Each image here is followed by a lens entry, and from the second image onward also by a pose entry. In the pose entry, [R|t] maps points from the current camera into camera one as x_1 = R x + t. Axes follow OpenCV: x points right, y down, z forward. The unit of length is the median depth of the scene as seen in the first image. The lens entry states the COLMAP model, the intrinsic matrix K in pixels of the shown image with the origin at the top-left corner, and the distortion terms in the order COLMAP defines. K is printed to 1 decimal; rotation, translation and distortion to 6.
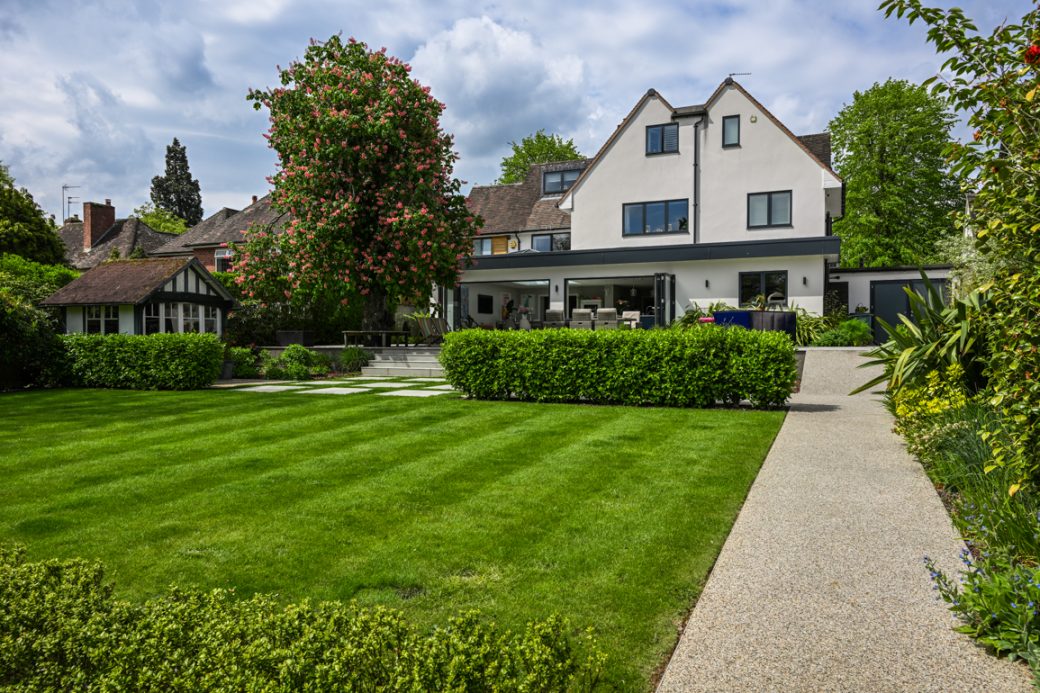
lens RADIAL K [[731.5, 0, 526.7], [0, 731.5, 345.3], [0, 0, 1]] dist [0.022093, 0.000778]
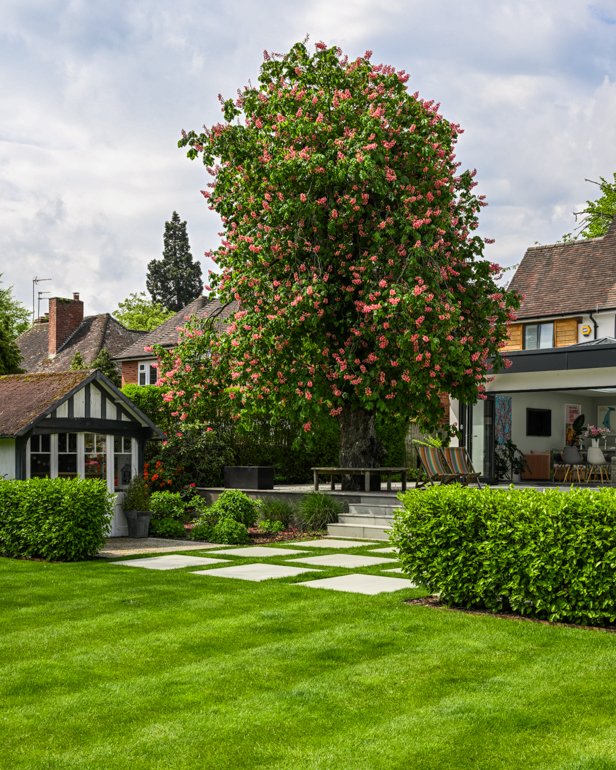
lens RADIAL K [[951.6, 0, 324.7], [0, 951.6, 453.1], [0, 0, 1]] dist [0.136608, -0.605836]
pose [[0.946079, 0.005766, -0.323886, 0.055651], [-0.008186, 0.999948, -0.006110, -0.028676], [0.323834, 0.008432, 0.946076, 0.154440]]
